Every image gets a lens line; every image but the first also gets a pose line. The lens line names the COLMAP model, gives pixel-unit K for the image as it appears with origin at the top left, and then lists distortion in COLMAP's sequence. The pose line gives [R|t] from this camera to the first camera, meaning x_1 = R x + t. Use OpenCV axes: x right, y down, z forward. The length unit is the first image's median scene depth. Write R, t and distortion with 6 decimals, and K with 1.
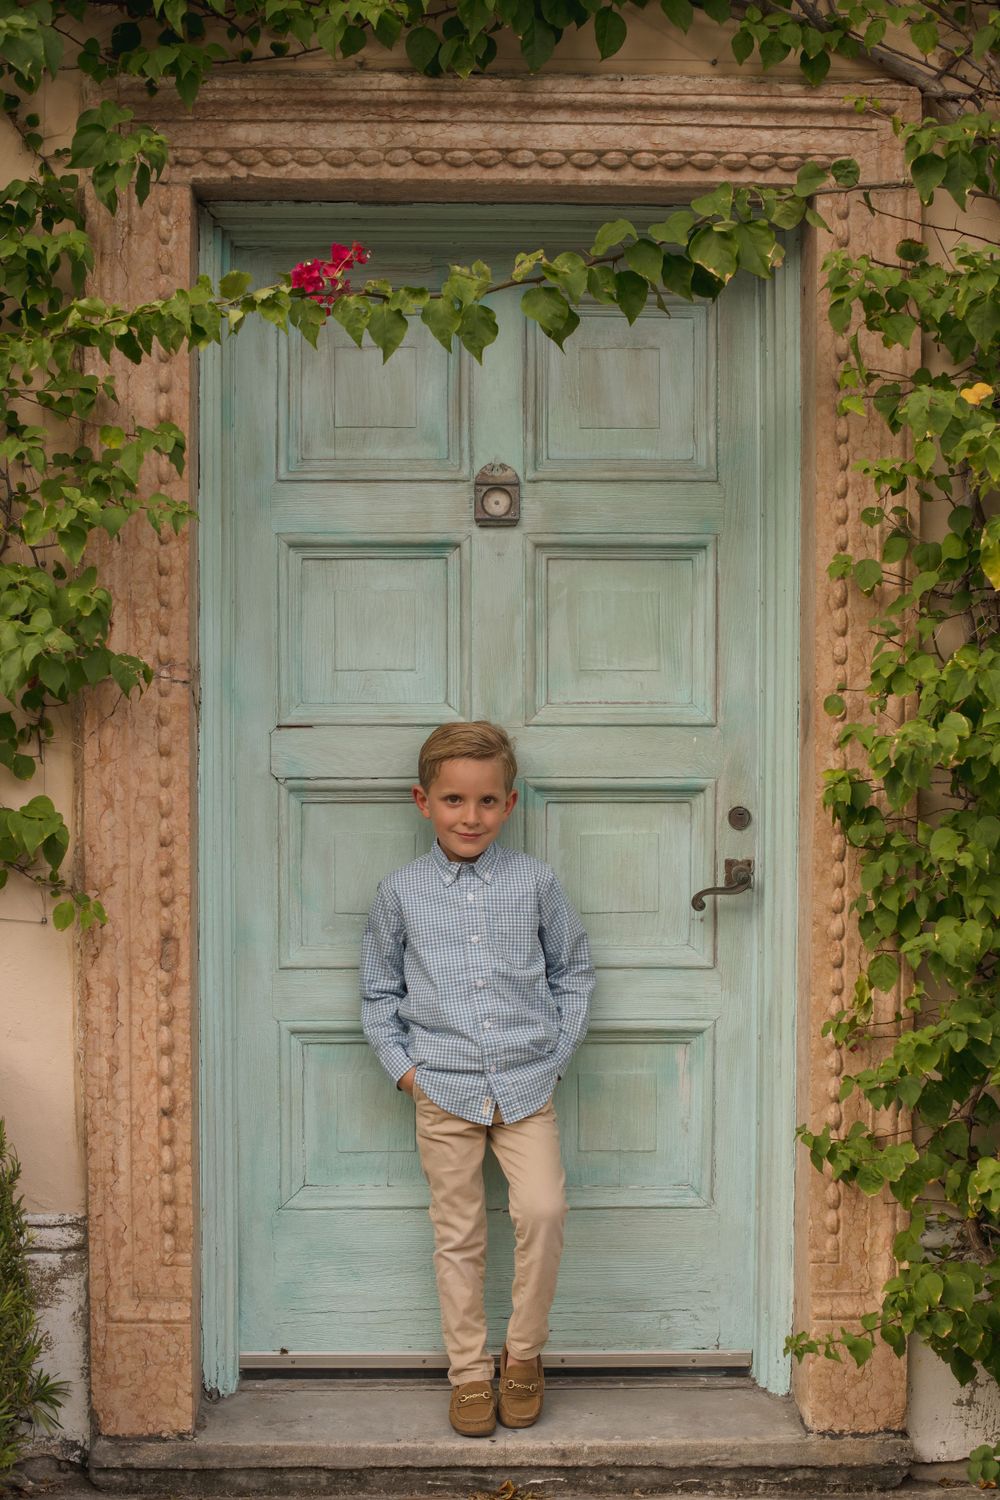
lens RADIAL K [[2244.0, 0, 500.0], [0, 2244.0, 750.0], [0, 0, 1]] dist [-0.134891, 0.064613]
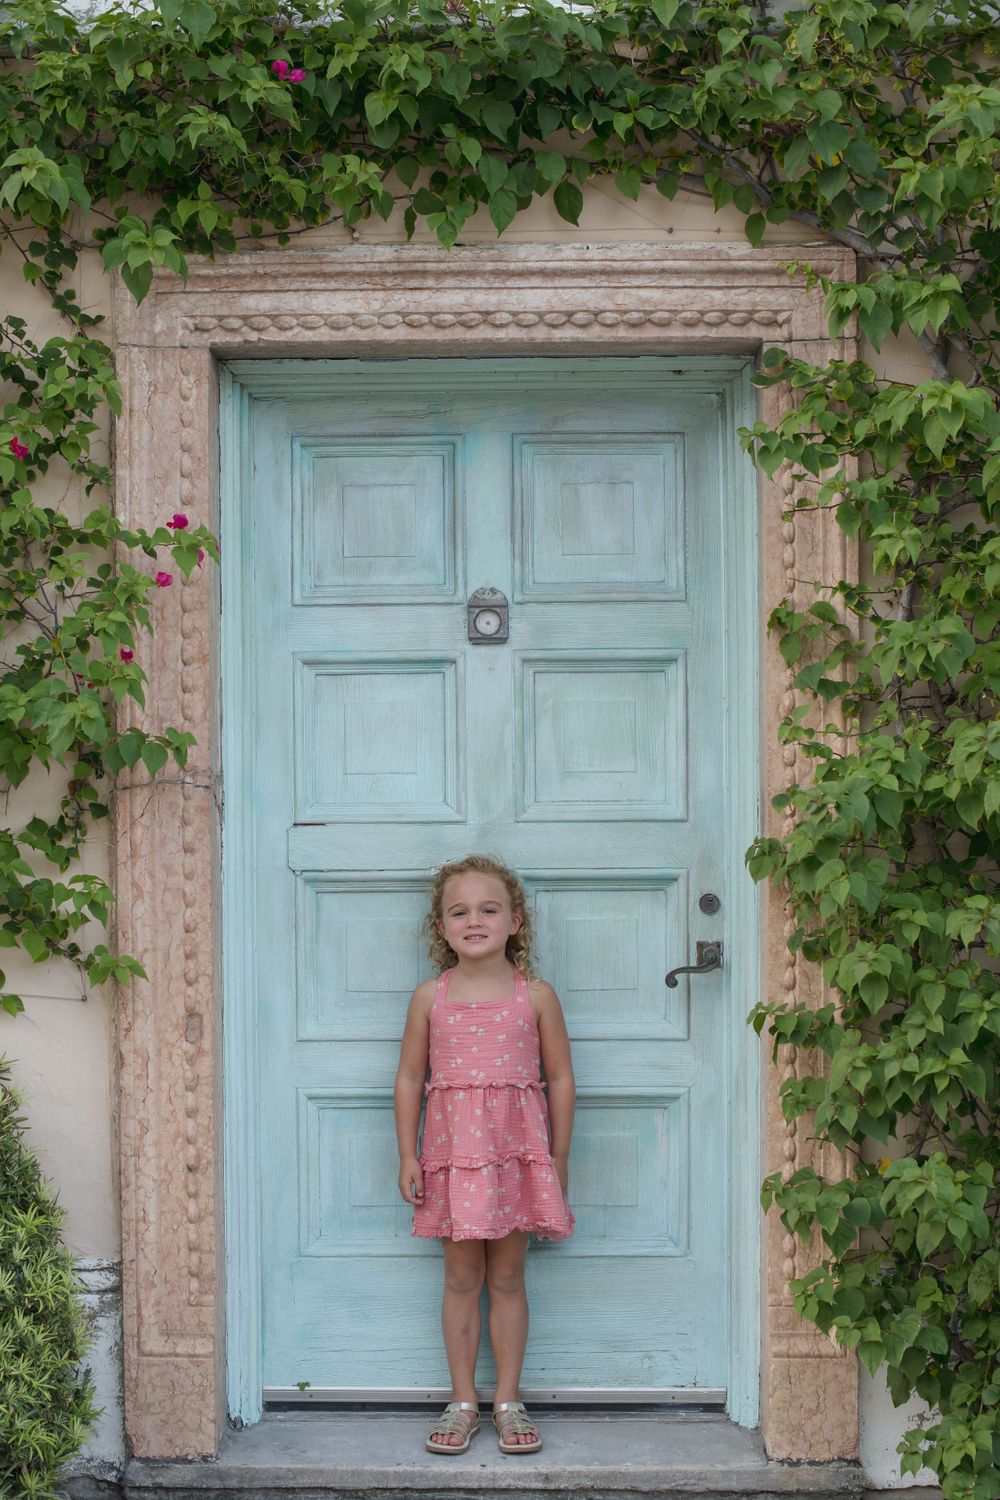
lens RADIAL K [[2244.0, 0, 500.0], [0, 2244.0, 750.0], [0, 0, 1]] dist [-0.134891, 0.064613]
pose [[0.998511, -0.008879, -0.053825, 0.068123], [0.007074, 0.999409, -0.033640, -0.009858], [0.054092, 0.033209, 0.997984, -0.121007]]
